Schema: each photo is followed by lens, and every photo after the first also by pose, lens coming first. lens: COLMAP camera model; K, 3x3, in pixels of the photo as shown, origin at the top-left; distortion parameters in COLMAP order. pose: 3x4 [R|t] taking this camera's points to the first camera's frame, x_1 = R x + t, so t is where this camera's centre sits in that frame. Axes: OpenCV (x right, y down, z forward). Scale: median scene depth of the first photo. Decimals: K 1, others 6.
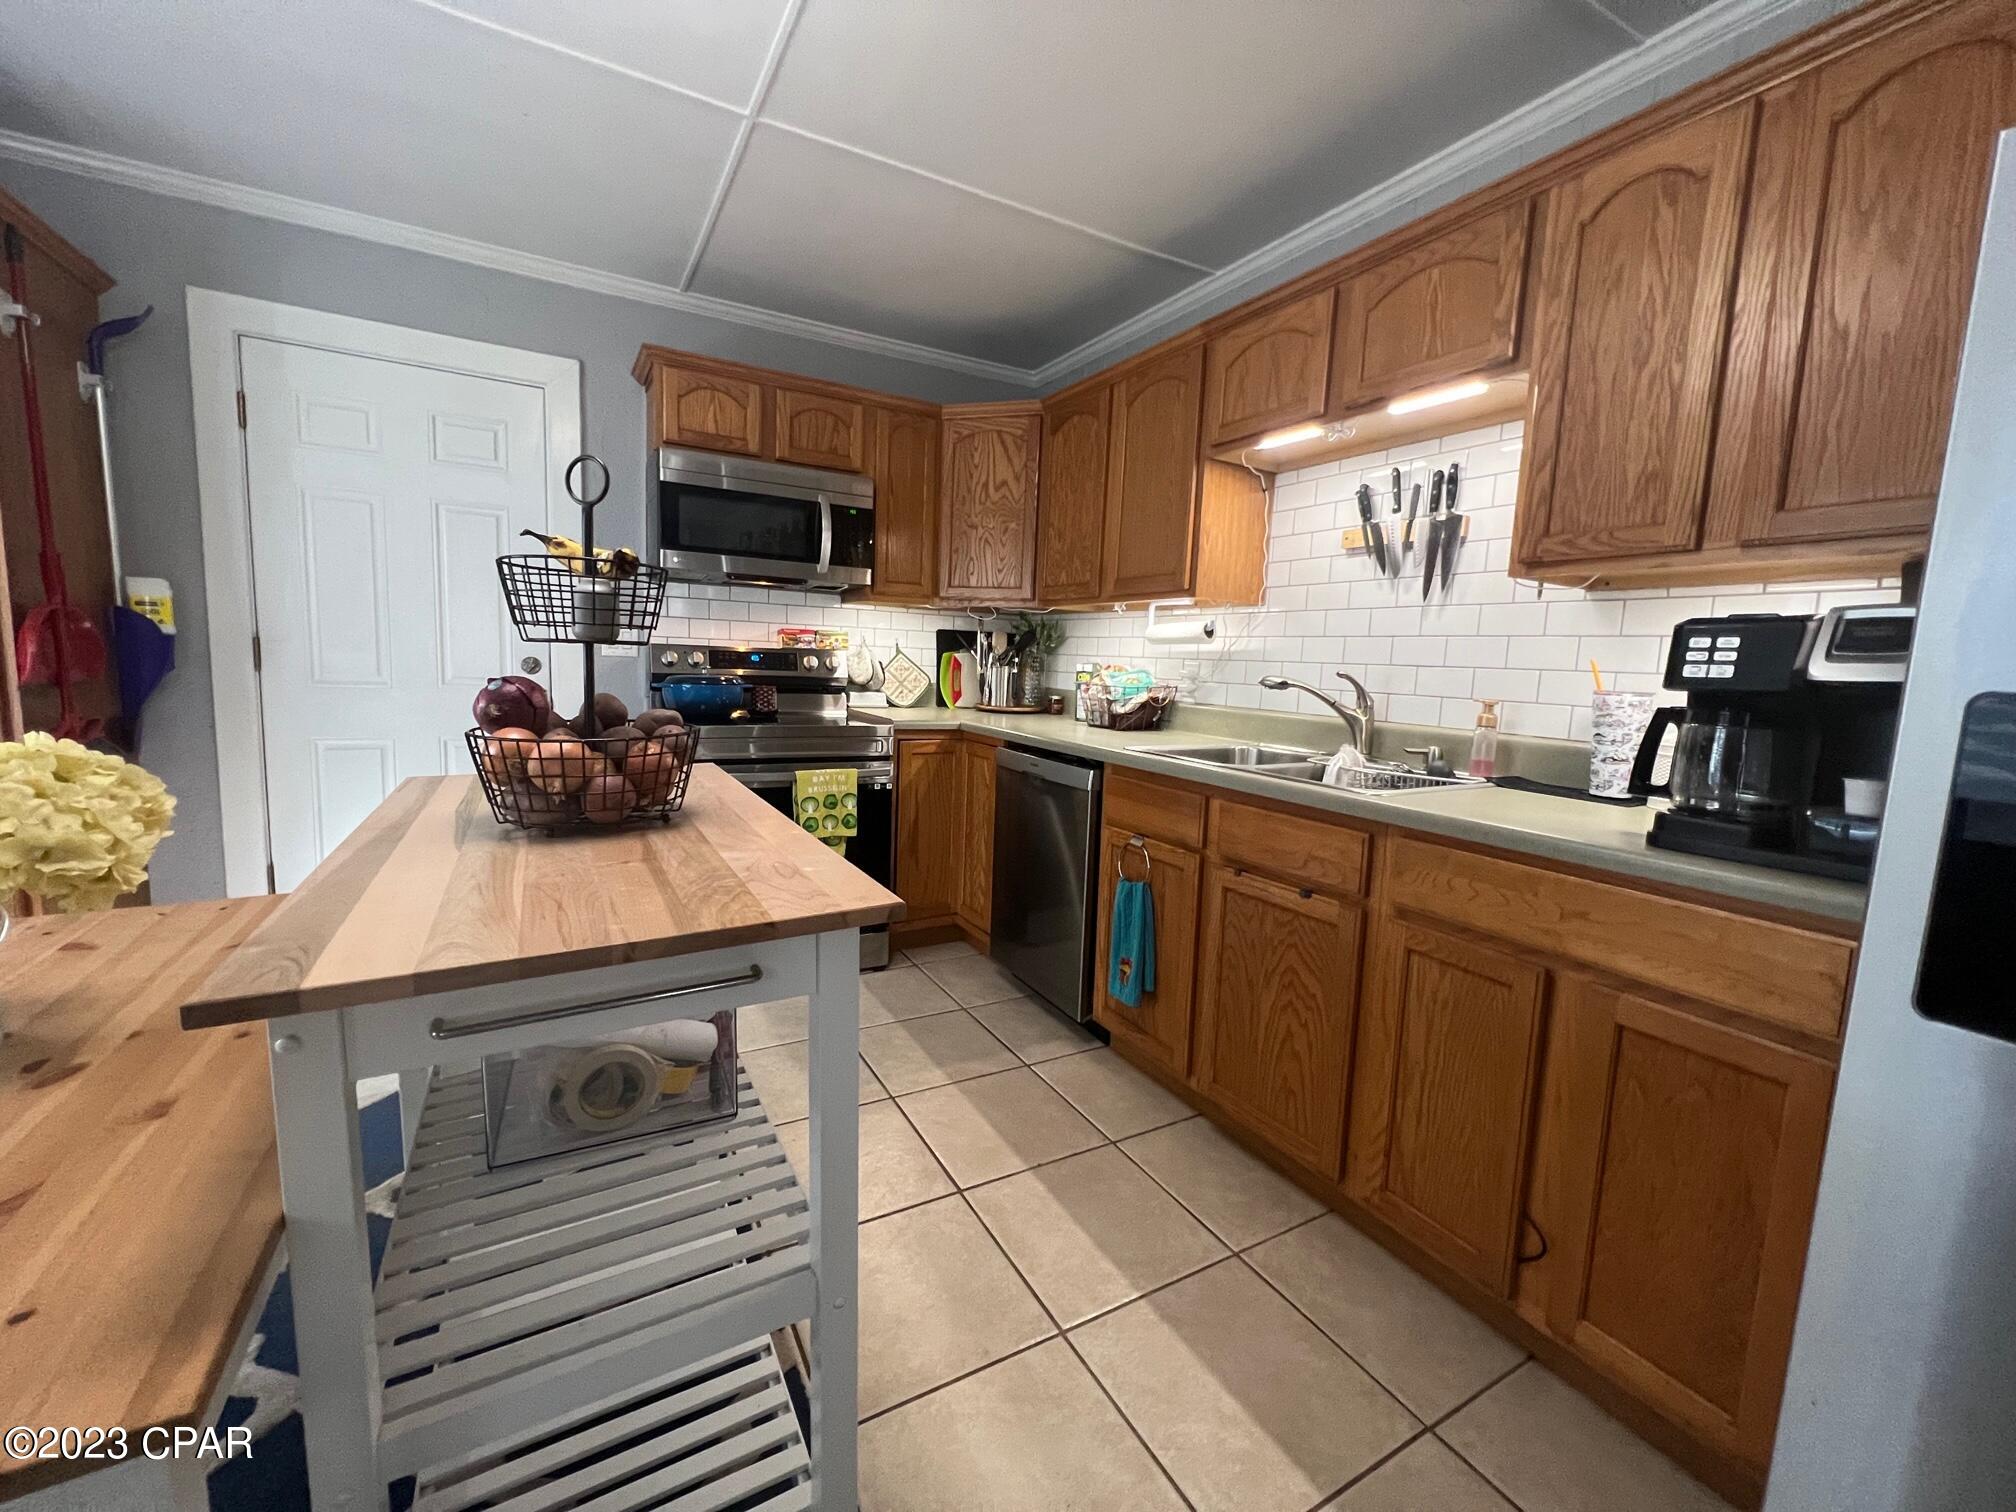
lens RADIAL K [[807.3, 0, 1009.9], [0, 807.3, 748.6], [0, 0, 1]] dist [-0.002060, 0.000366]
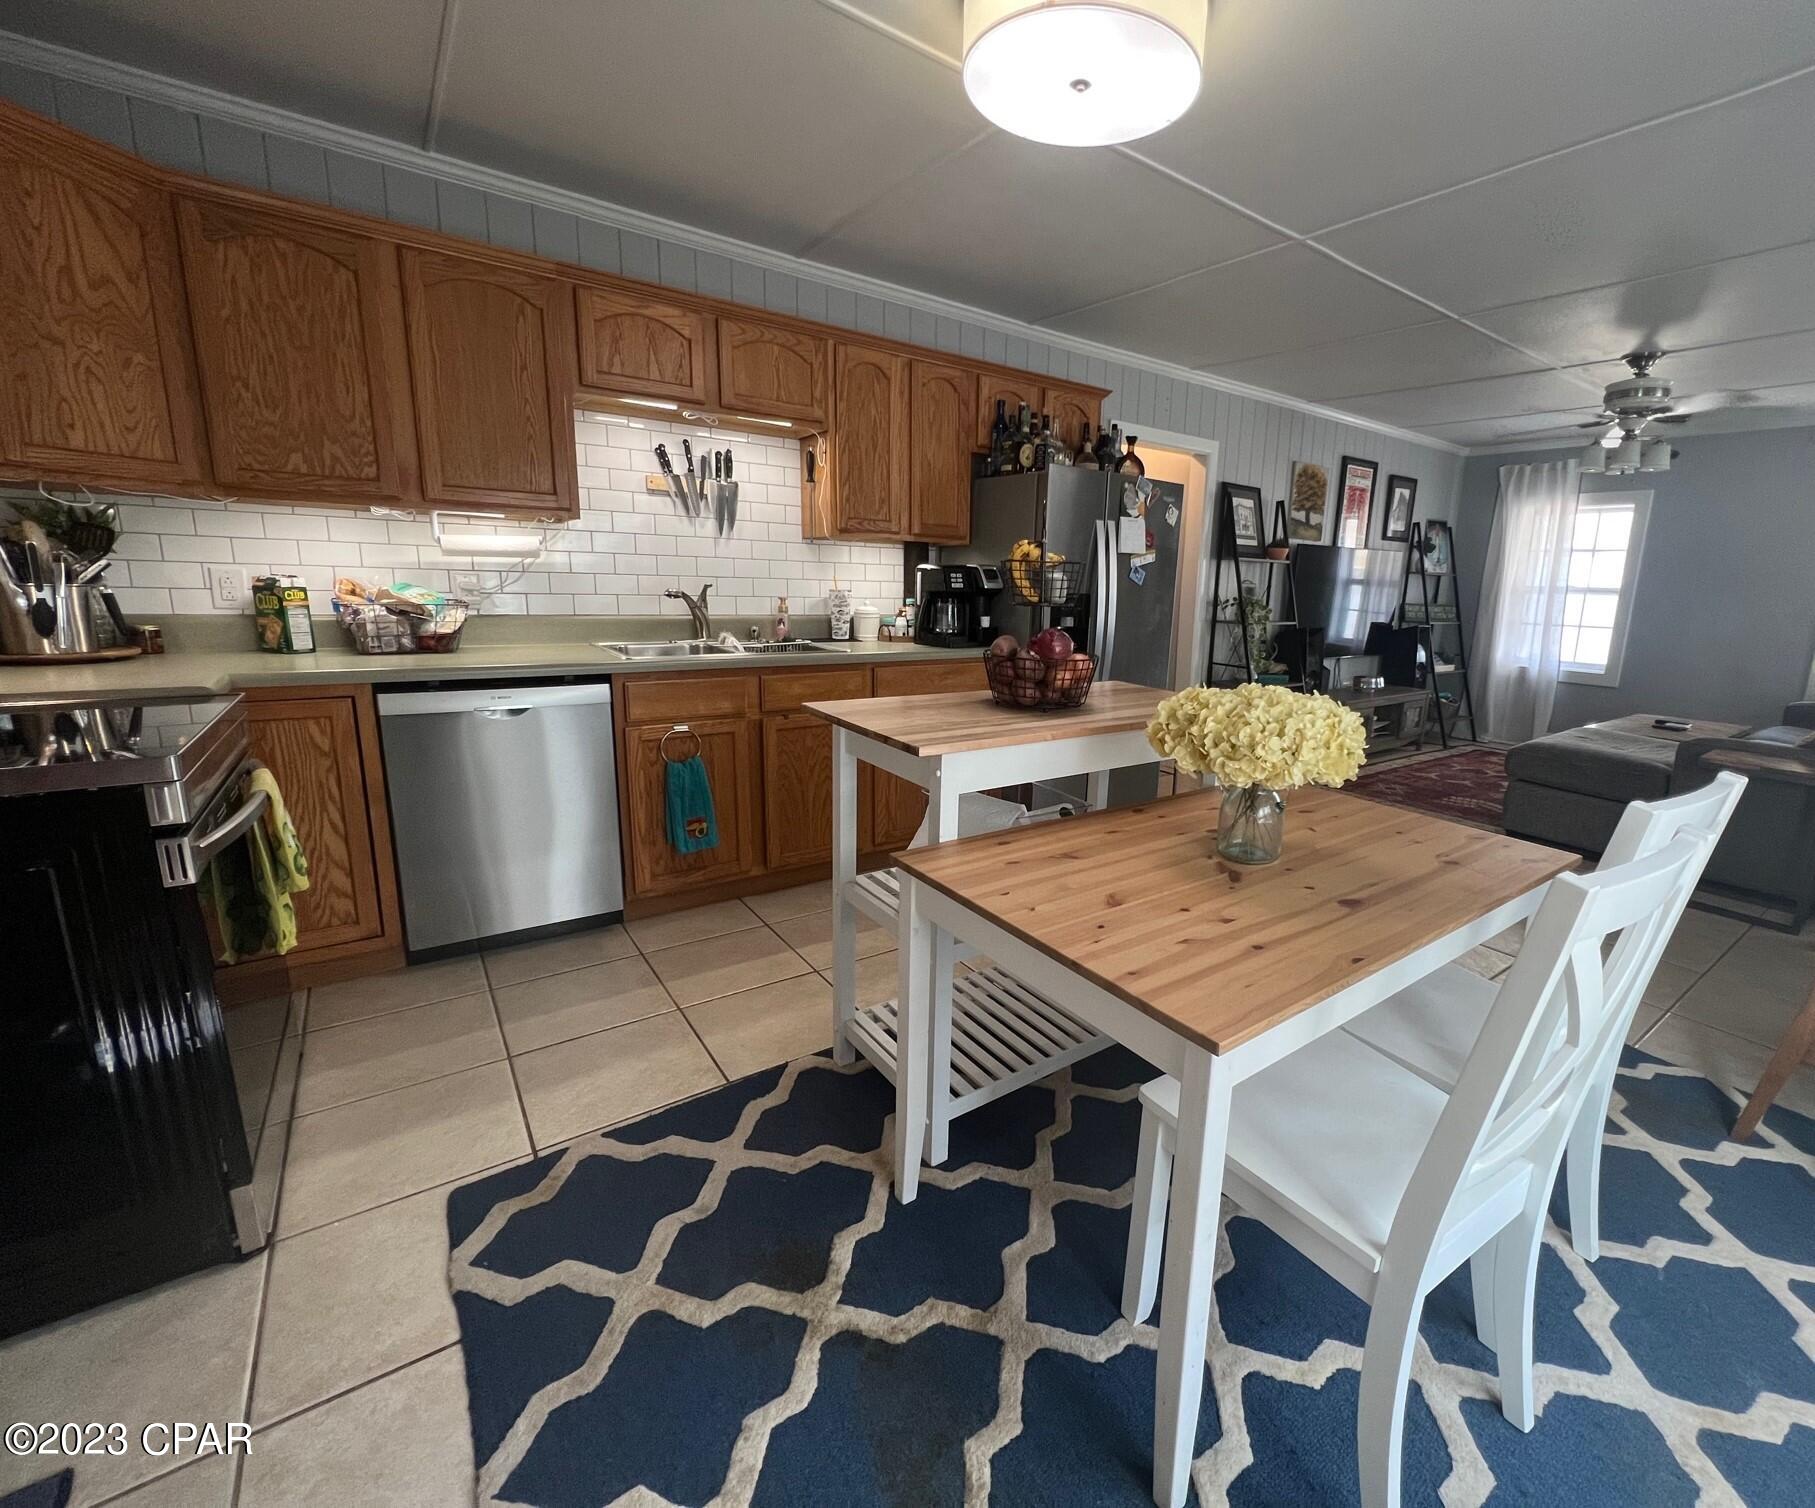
lens RADIAL K [[807.5, 0, 1011.6], [0, 807.5, 745.8], [0, 0, 1]] dist [-0.002580, -0.000093]
pose [[-0.142702, -0.244311, 0.959139, -1.154842], [0.071292, 0.964003, 0.256156, -0.147054], [-0.987195, 0.104933, -0.120148, 0.659815]]
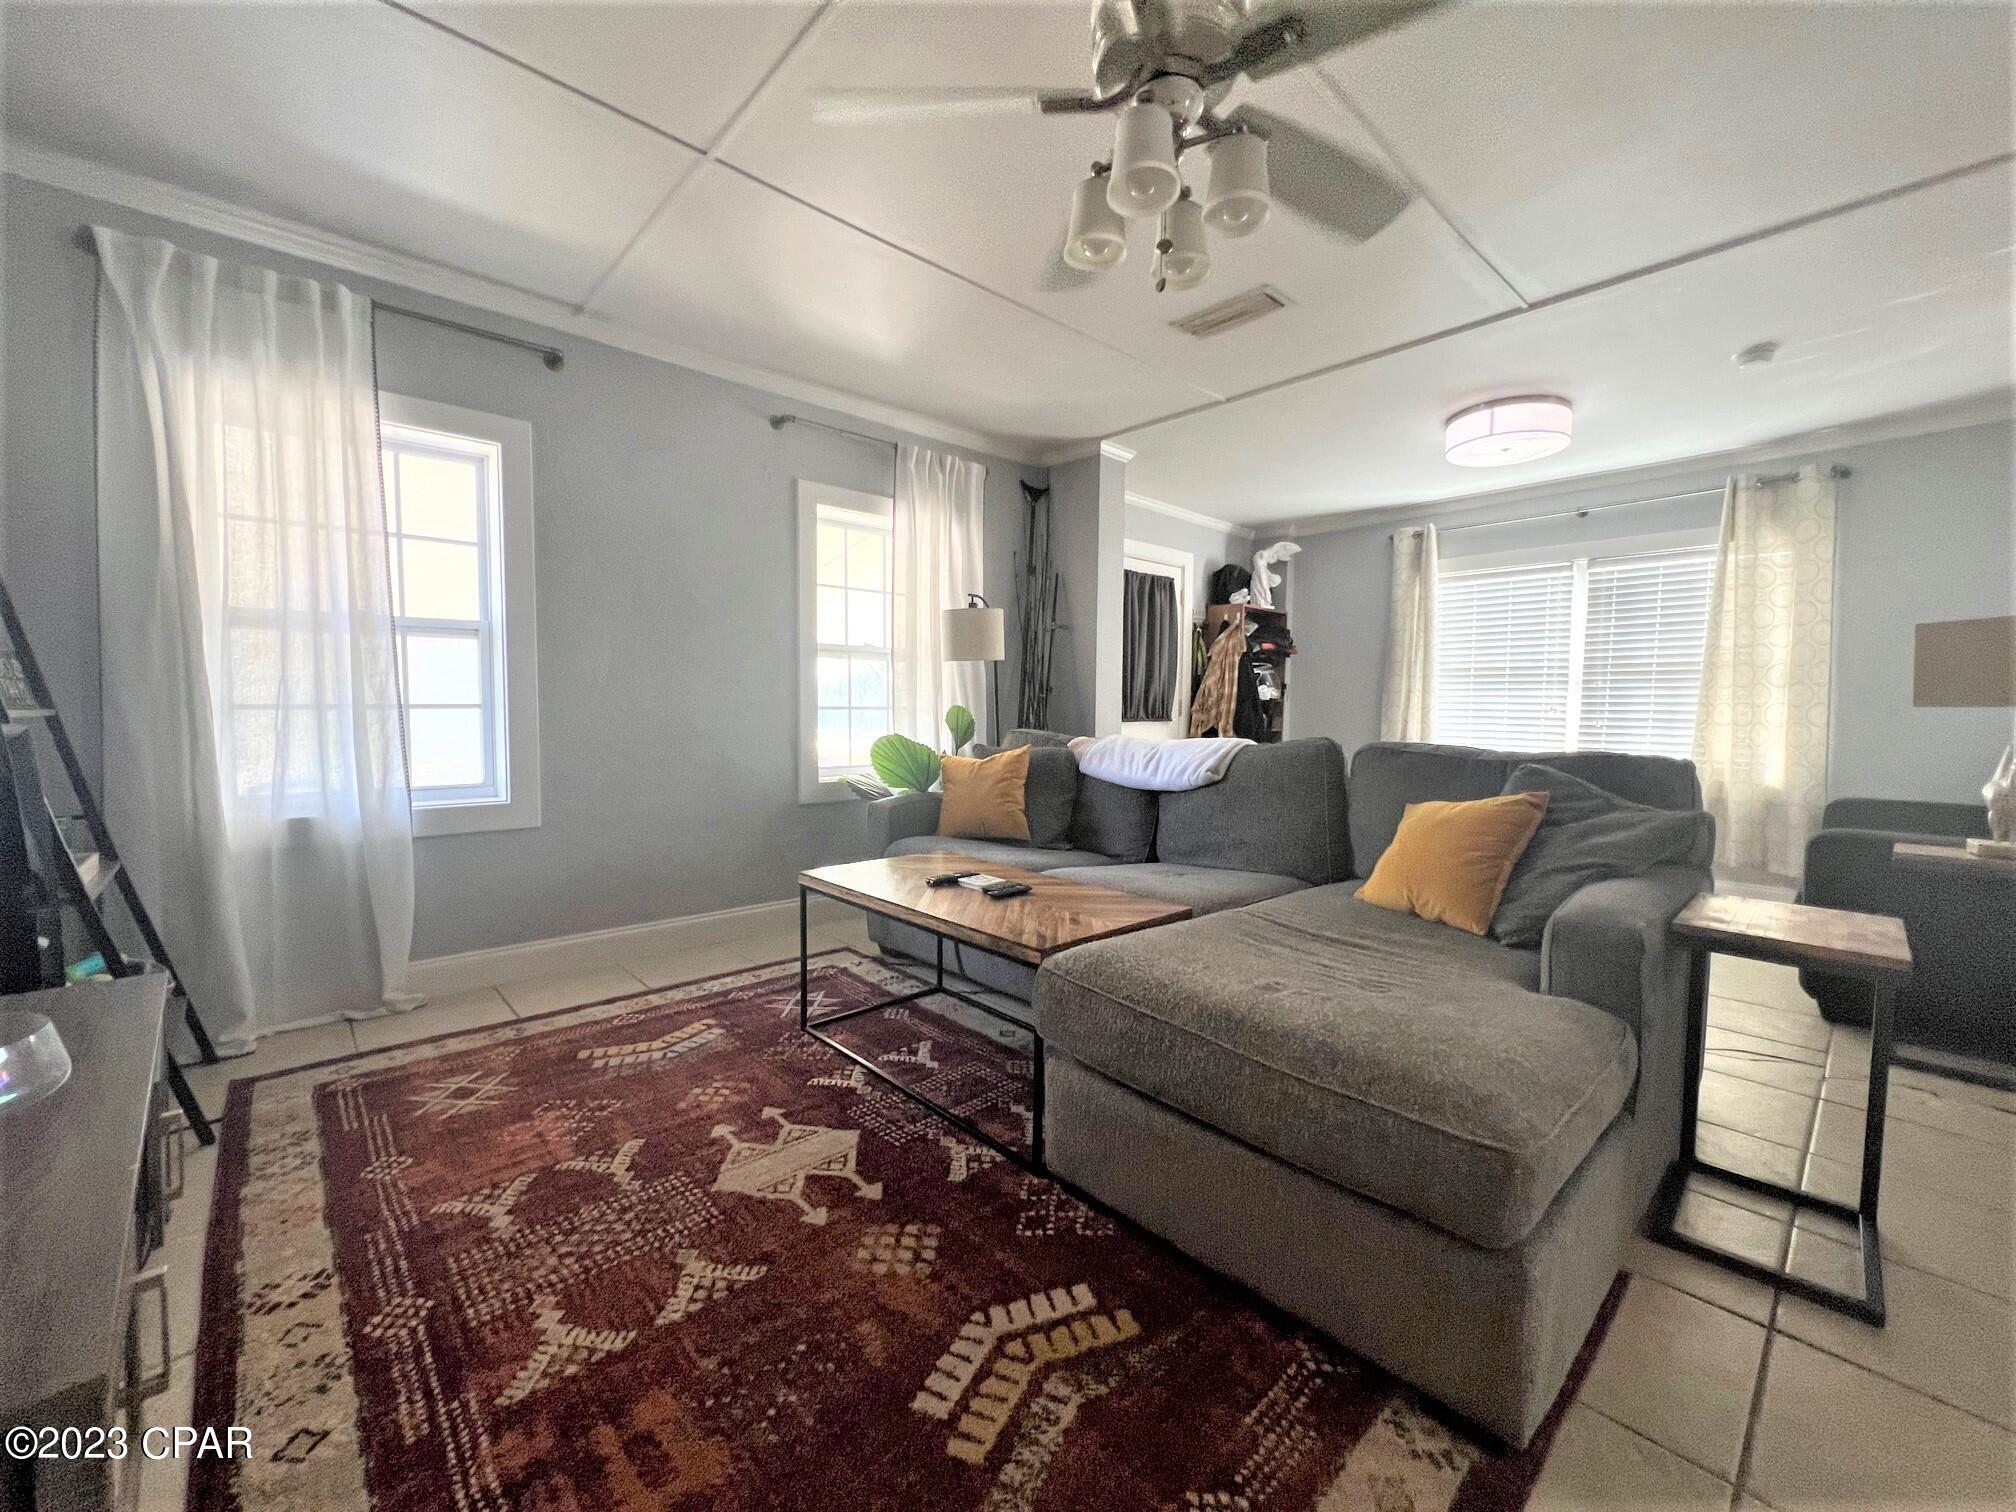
lens RADIAL K [[807.3, 0, 1009.0], [0, 807.3, 752.4], [0, 0, 1]] dist [-0.002060, 0.000366]
pose [[-0.974435, -0.036084, -0.221752, 0.954692], [-0.071879, 0.985211, 0.155540, 0.156649], [0.212860, 0.167503, -0.962618, -0.400756]]
